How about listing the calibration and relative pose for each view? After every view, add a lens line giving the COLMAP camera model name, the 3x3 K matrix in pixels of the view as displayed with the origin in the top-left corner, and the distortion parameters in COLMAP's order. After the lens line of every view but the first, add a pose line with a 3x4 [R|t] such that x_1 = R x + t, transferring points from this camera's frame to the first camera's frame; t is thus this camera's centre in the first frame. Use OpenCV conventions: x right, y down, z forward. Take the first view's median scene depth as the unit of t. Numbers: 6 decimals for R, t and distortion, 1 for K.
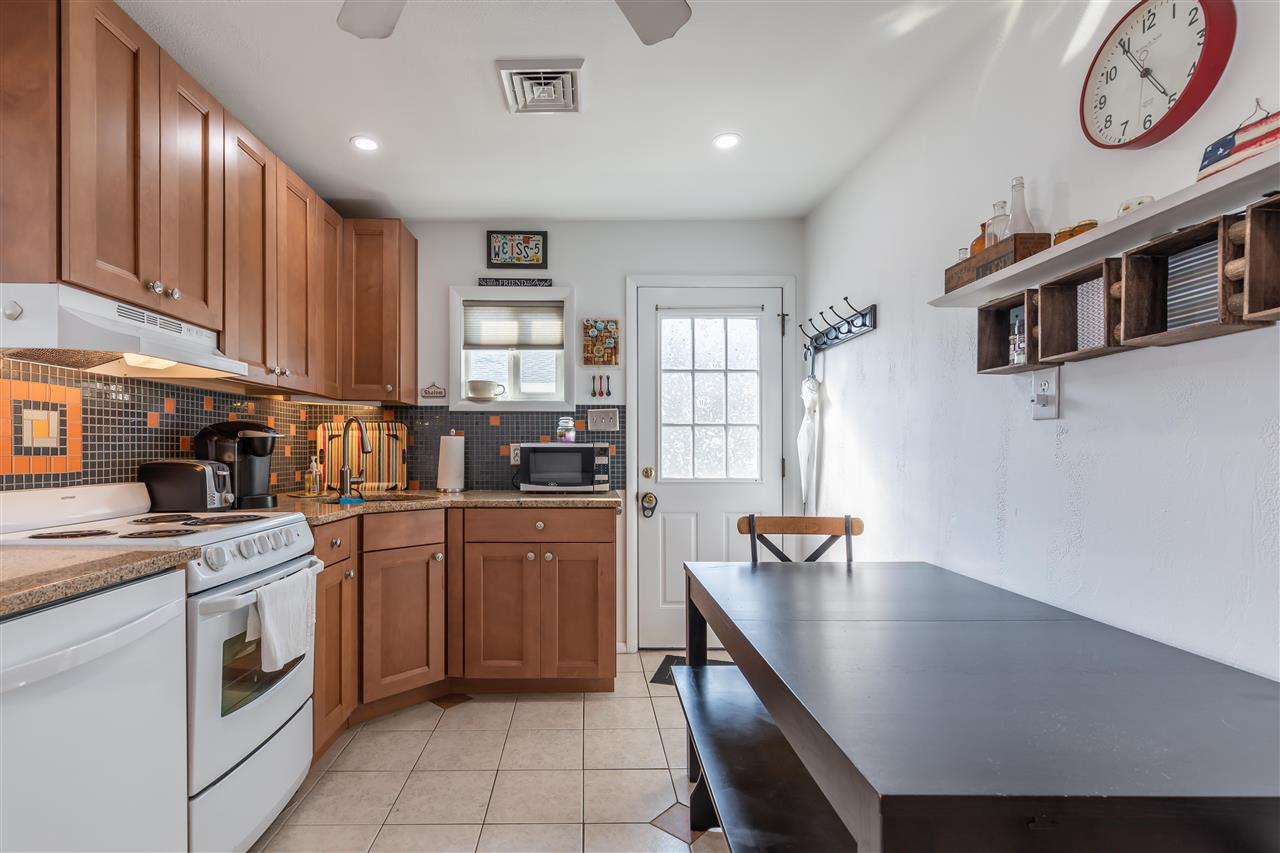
lens RADIAL K [[592.4, 0, 588.1], [0, 592.4, 454.0], [0, 0, 1]] dist [-0.000190, -0.000185]
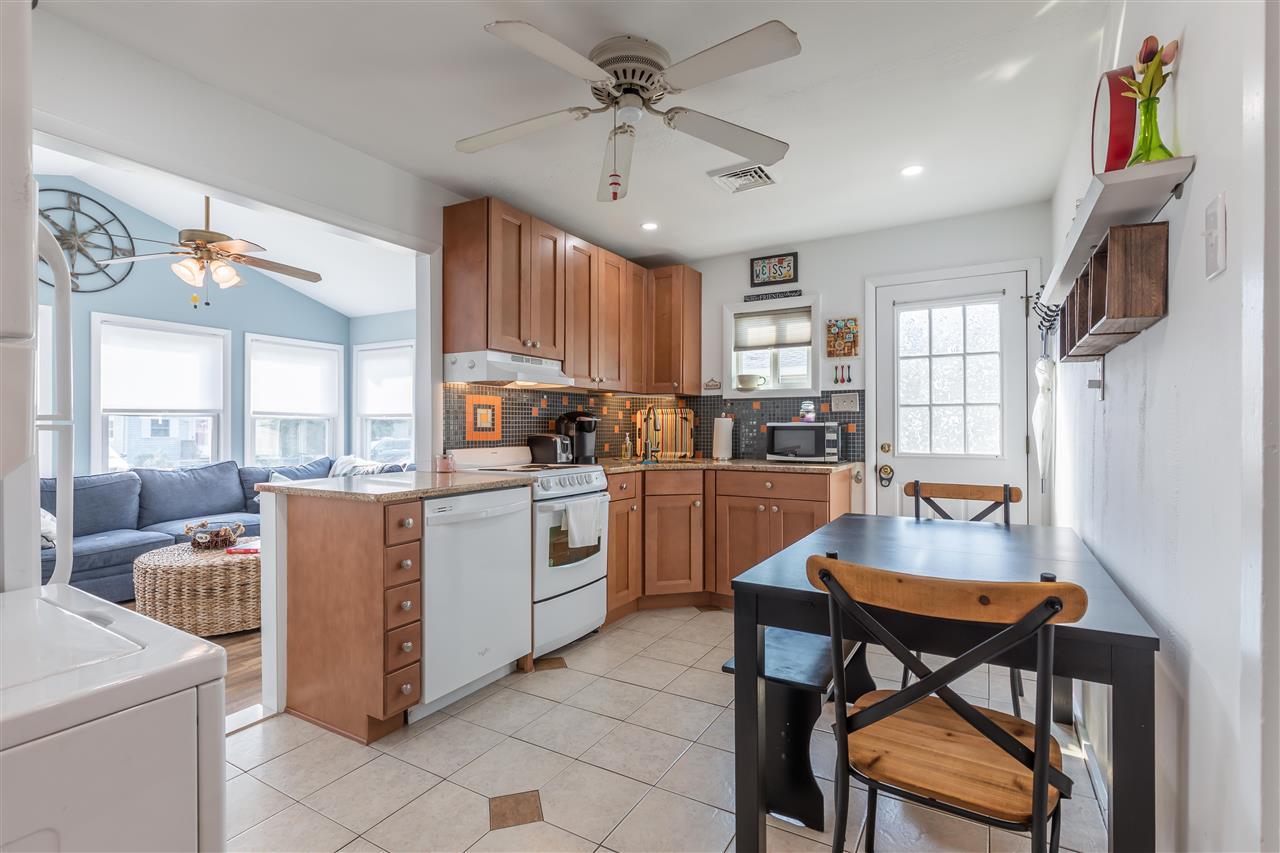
lens RADIAL K [[590.3, 0, 640.7], [0, 590.3, 426.9], [0, 0, 1]] dist [0.001643, -0.000078]
pose [[0.861070, -0.003781, -0.508473, 0.286246], [-0.001333, 0.999952, -0.009692, 0.003071], [0.508485, 0.009023, 0.861023, -0.235395]]
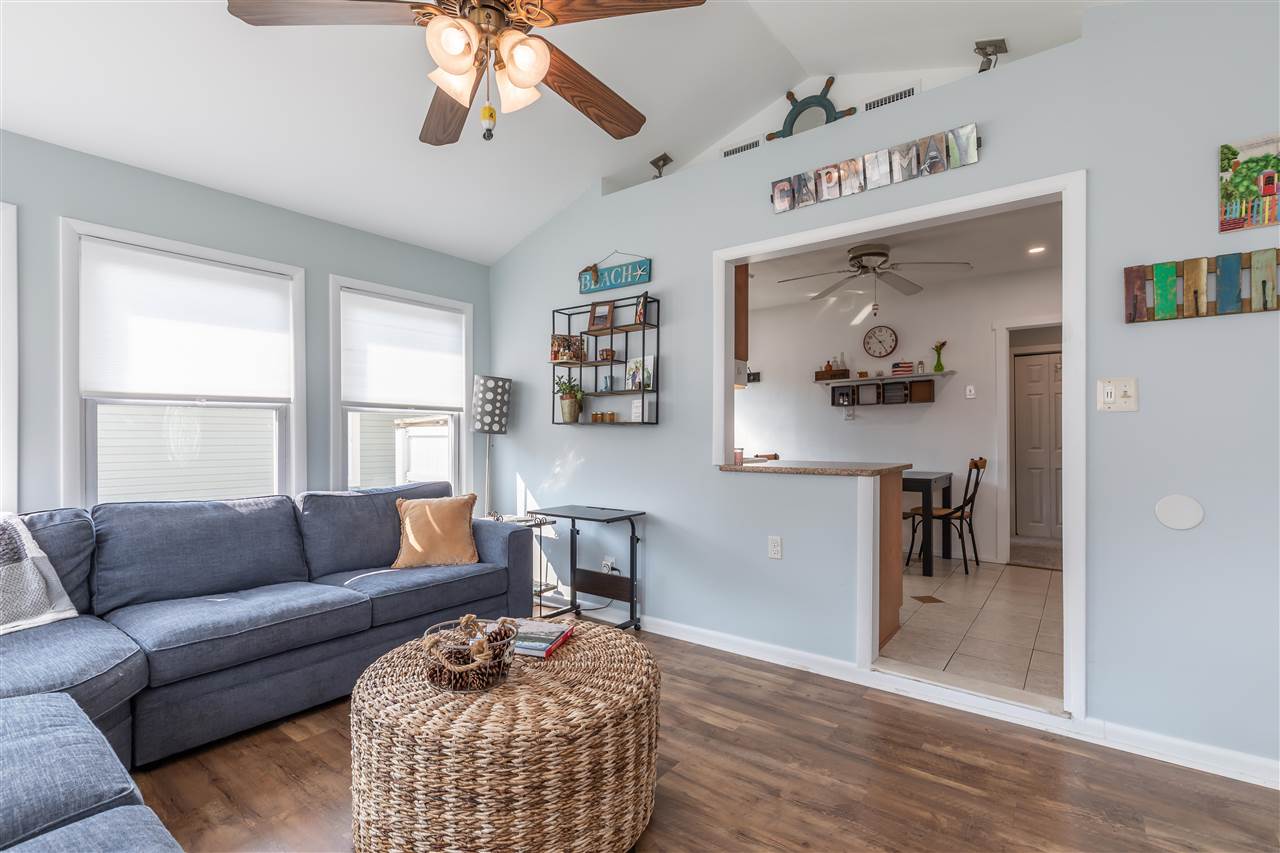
lens RADIAL K [[577.5, 0, 633.6], [0, 577.5, 439.1], [0, 0, 1]] dist [0.001255, 0.000130]
pose [[0.611116, -0.006519, 0.791514, -1.410181], [0.011890, 0.999929, -0.000945, 0.022318], [-0.791452, 0.009989, 0.611150, -0.062360]]
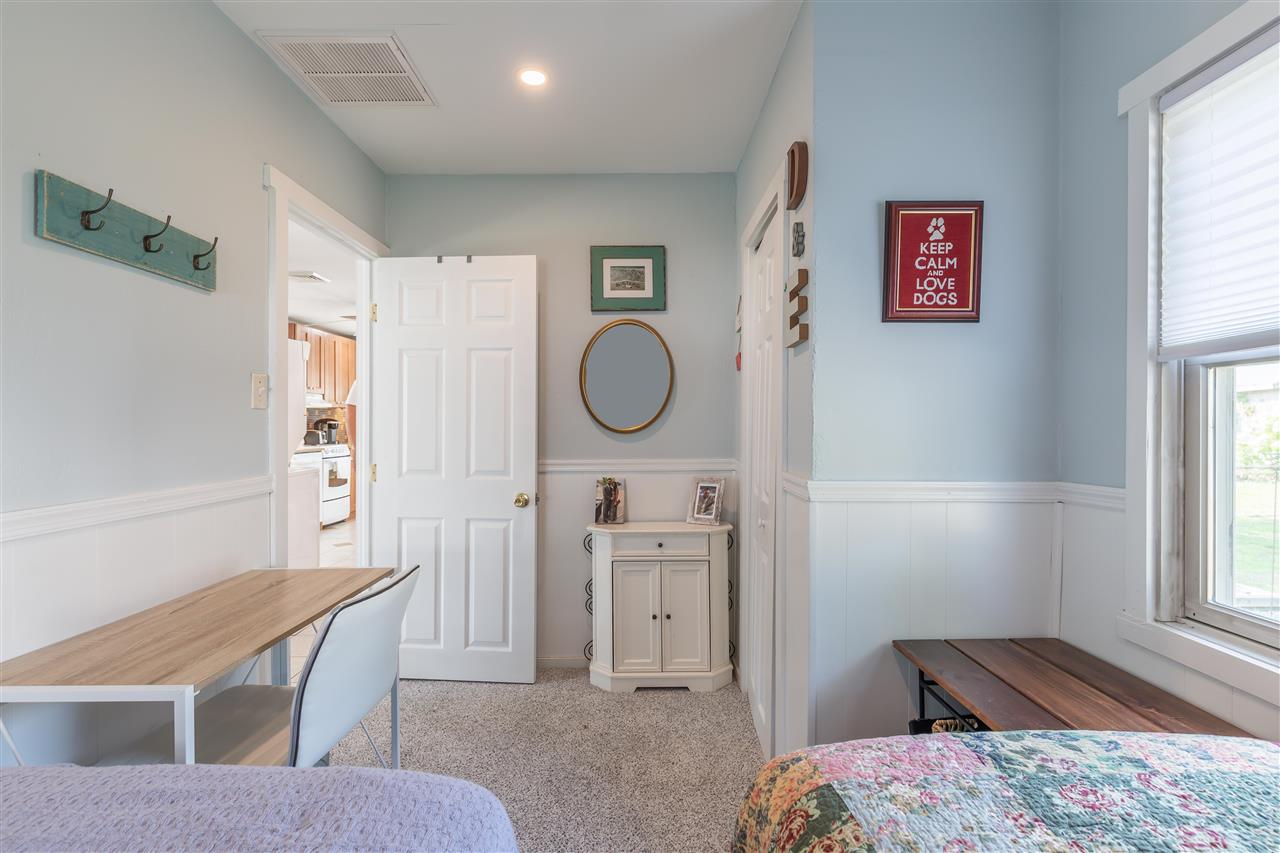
lens RADIAL K [[569.2, 0, 641.6], [0, 569.2, 430.6], [0, 0, 1]] dist [0.001365, -0.000025]
pose [[0.999731, -0.000900, 0.023183, 0.771437], [0.000891, 1.000000, 0.000422, 0.007804], [-0.023183, -0.000402, 0.999731, -1.571591]]
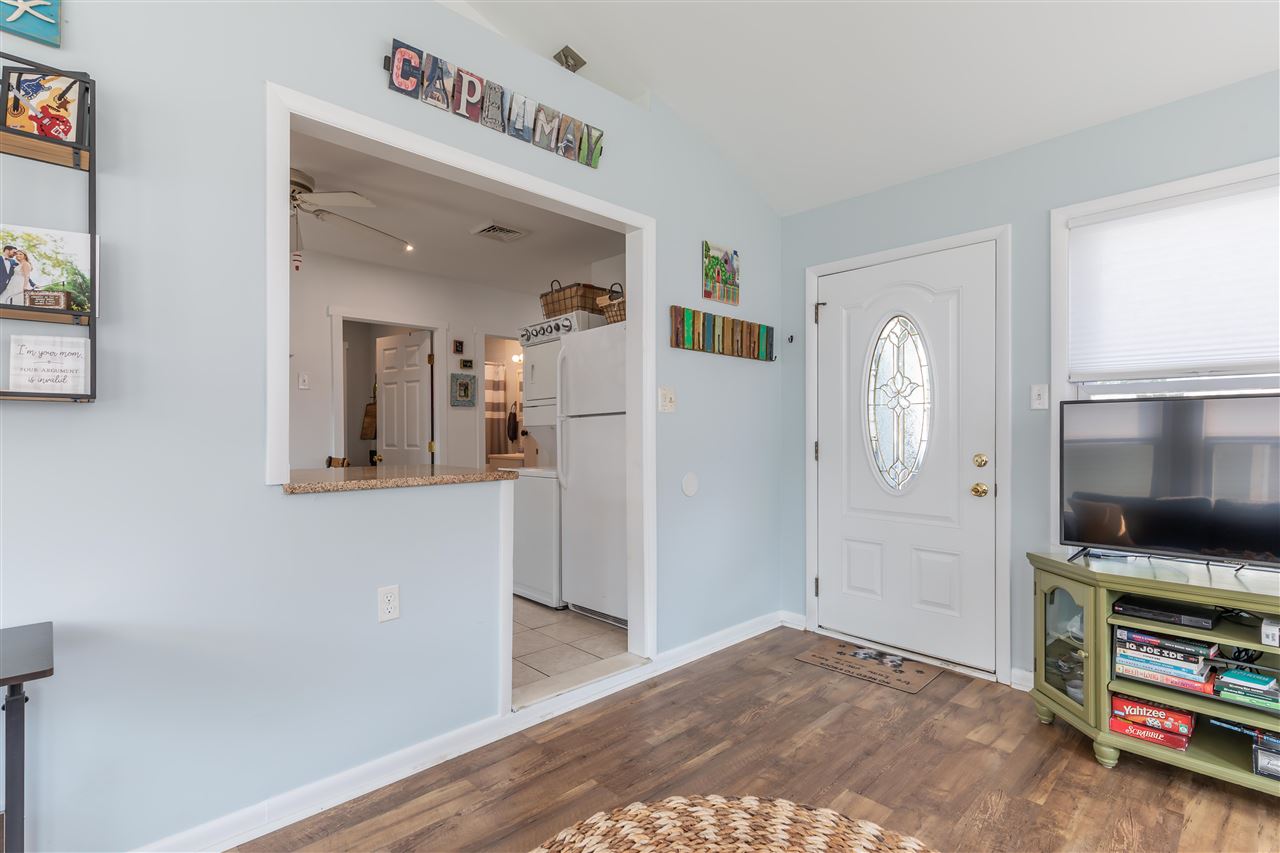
lens RADIAL K [[595.8, 0, 636.2], [0, 595.8, 435.2], [0, 0, 1]] dist [0.001970, 0.000044]
pose [[-0.685489, -0.002688, 0.728078, -1.162962], [0.010276, 0.999858, 0.013366, 0.017434], [-0.728010, 0.016644, -0.685364, 0.567228]]
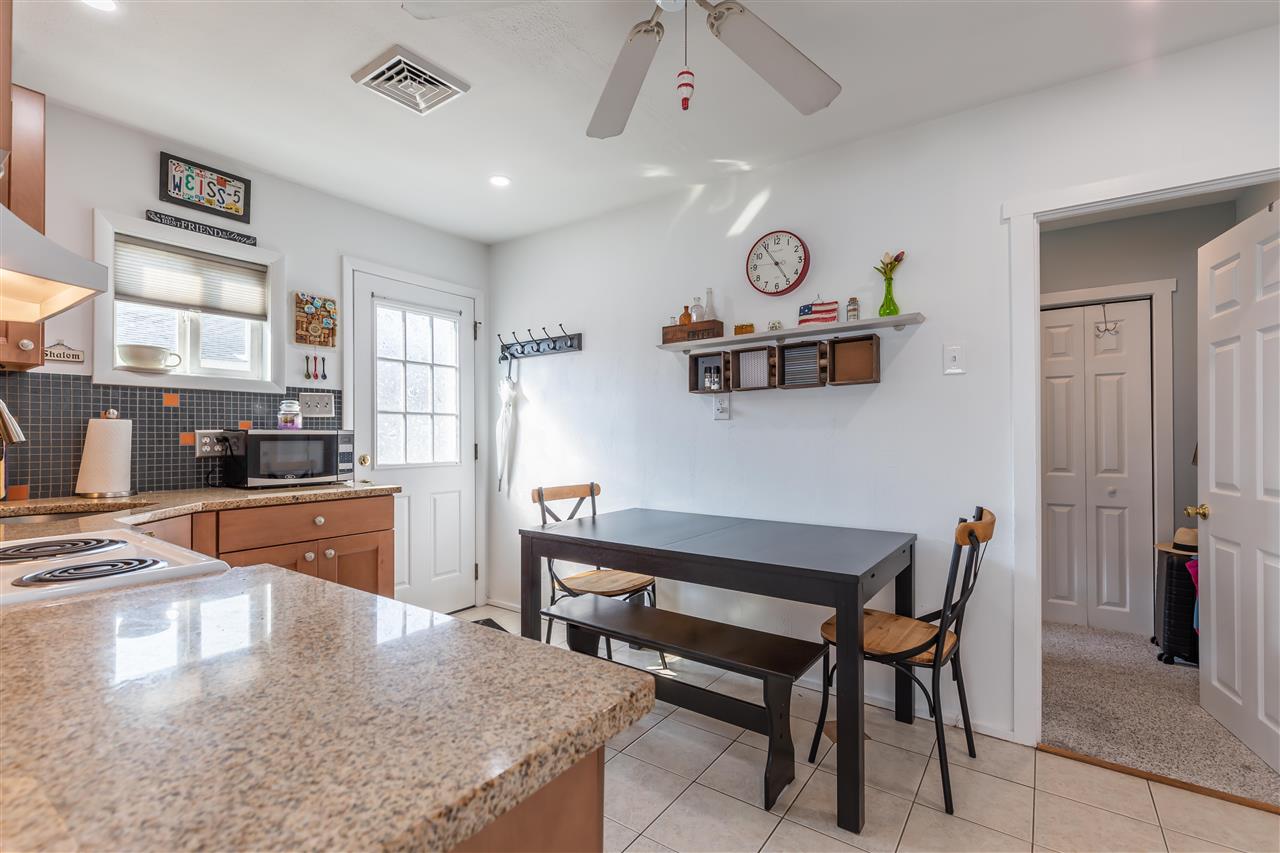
lens RADIAL K [[569.2, 0, 641.6], [0, 569.2, 430.6], [0, 0, 1]] dist [0.001365, -0.000025]
pose [[0.584975, 0.004654, 0.811038, -0.416638], [0.007850, 0.999904, -0.011400, -0.003365], [-0.811013, 0.013035, 0.584882, 0.073722]]
